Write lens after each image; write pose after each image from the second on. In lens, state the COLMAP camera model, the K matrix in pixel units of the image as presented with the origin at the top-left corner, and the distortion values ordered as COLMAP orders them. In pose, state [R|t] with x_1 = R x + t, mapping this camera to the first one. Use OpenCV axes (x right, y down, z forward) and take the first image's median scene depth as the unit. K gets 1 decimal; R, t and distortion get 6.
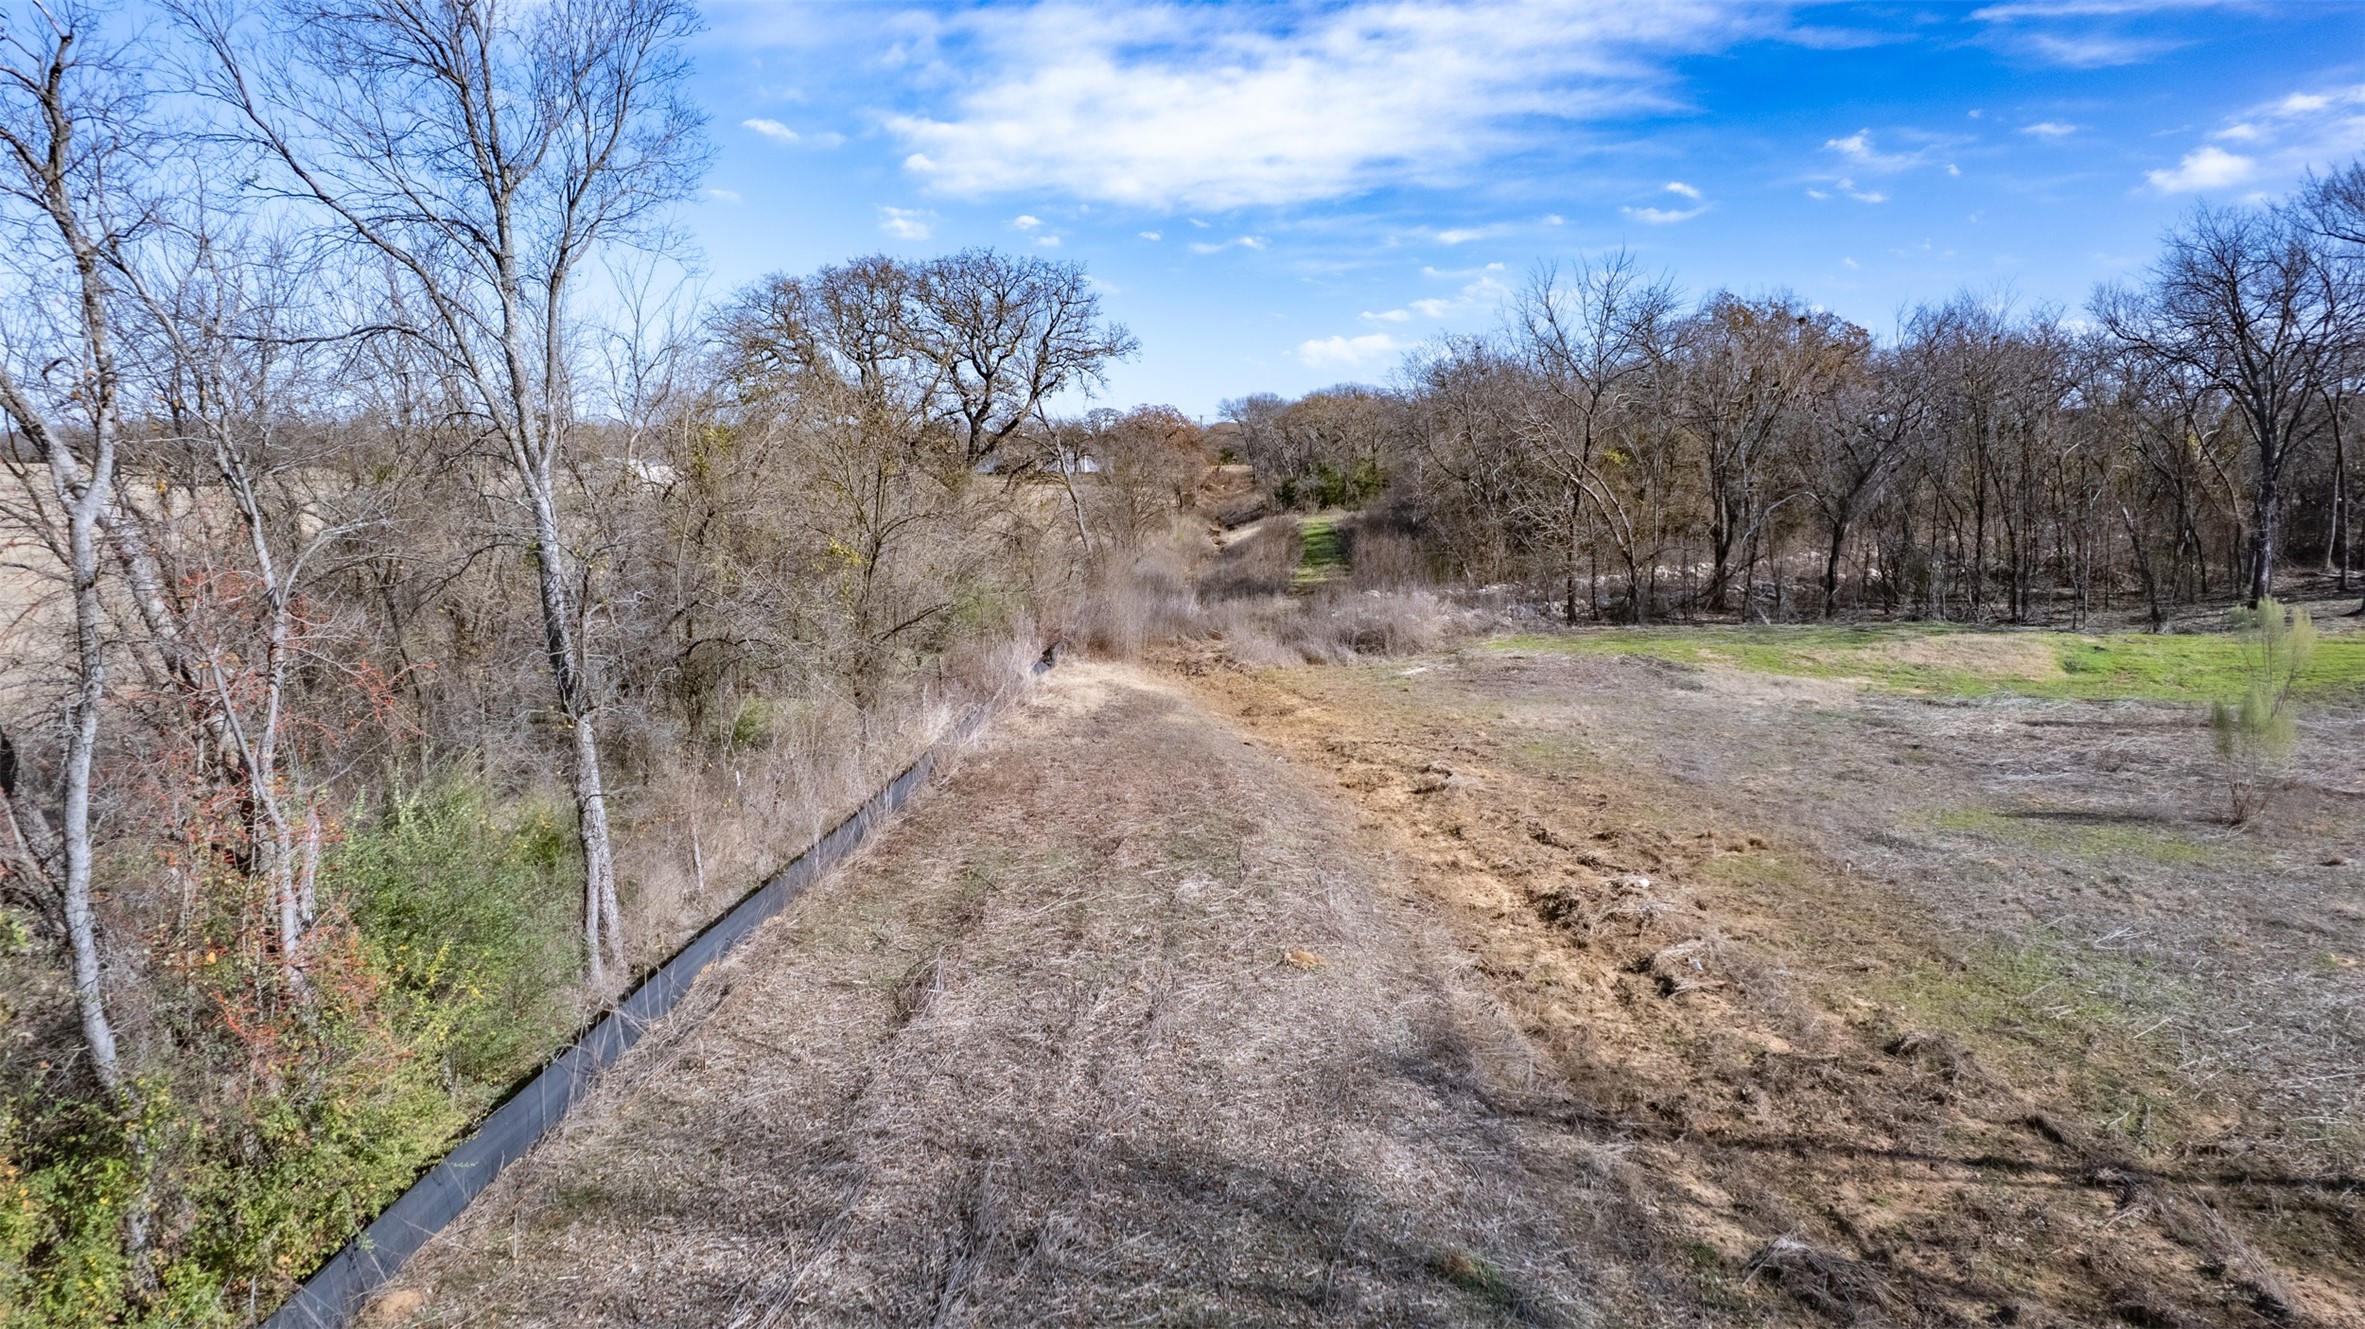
lens RADIAL K [[1441.6, 0, 1185.7], [0, 1441.6, 628.7], [0, 0, 1]] dist [-0.106078, 0.063483]
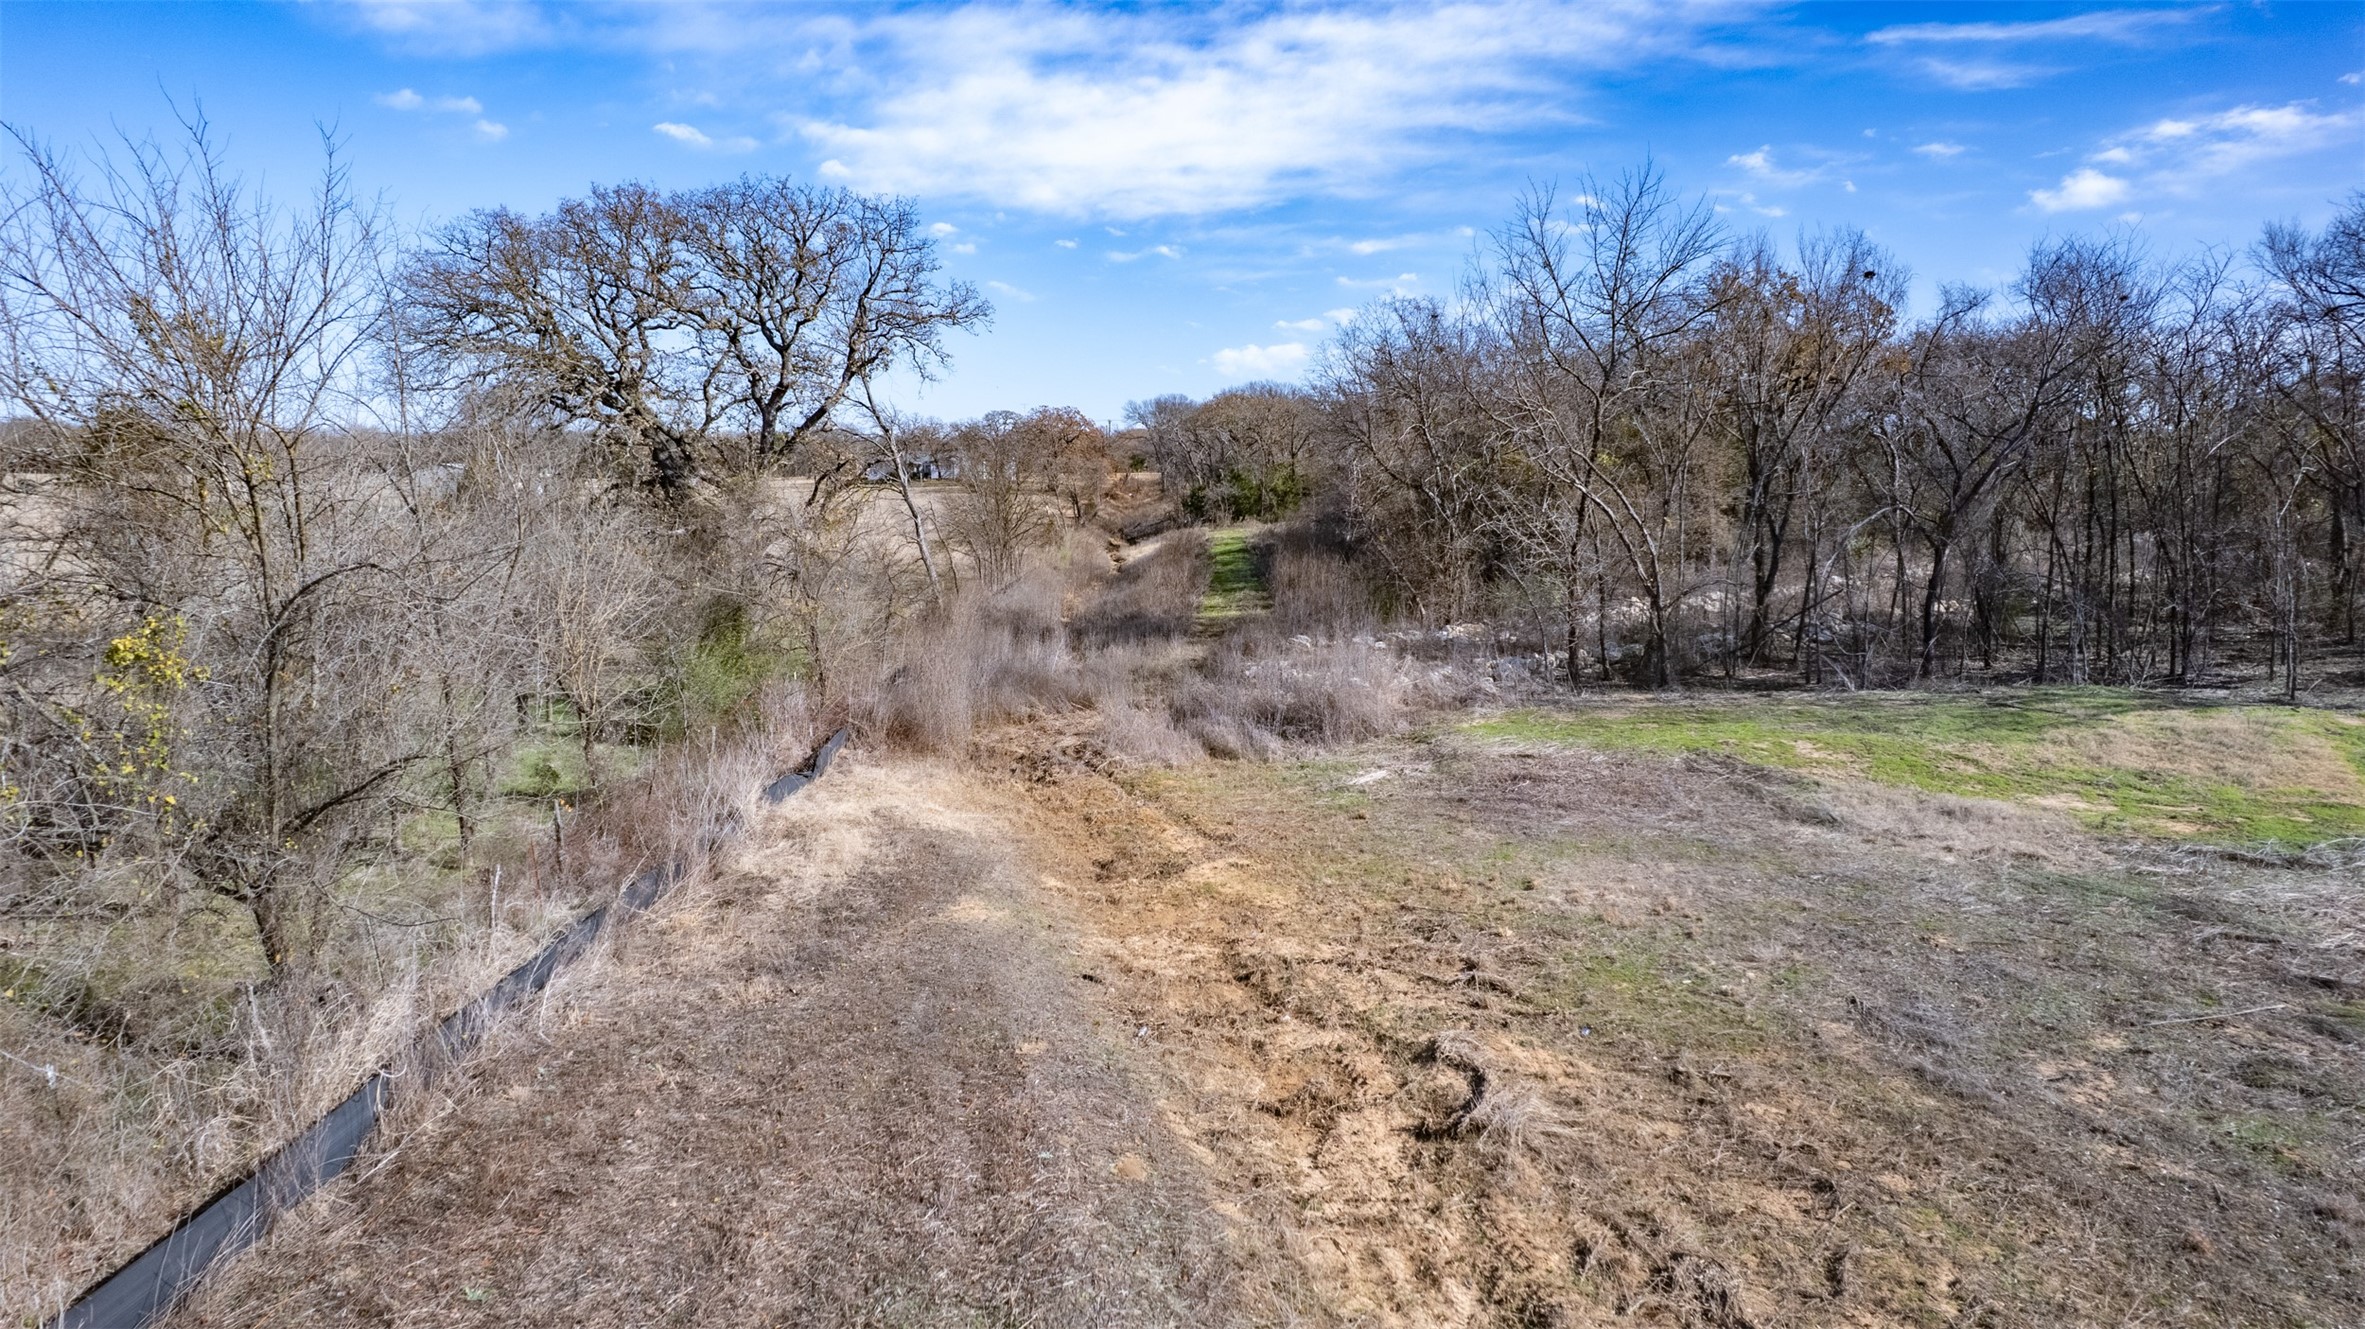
lens RADIAL K [[1424.3, 0, 1102.2], [0, 1424.3, 655.7], [0, 0, 1]] dist [-0.051354, 0.000119]
pose [[1.000000, -0.000236, 0.000456, 0.026325], [0.000229, 0.999892, 0.014720, -0.027465], [-0.000460, -0.014720, 0.999892, 0.259112]]
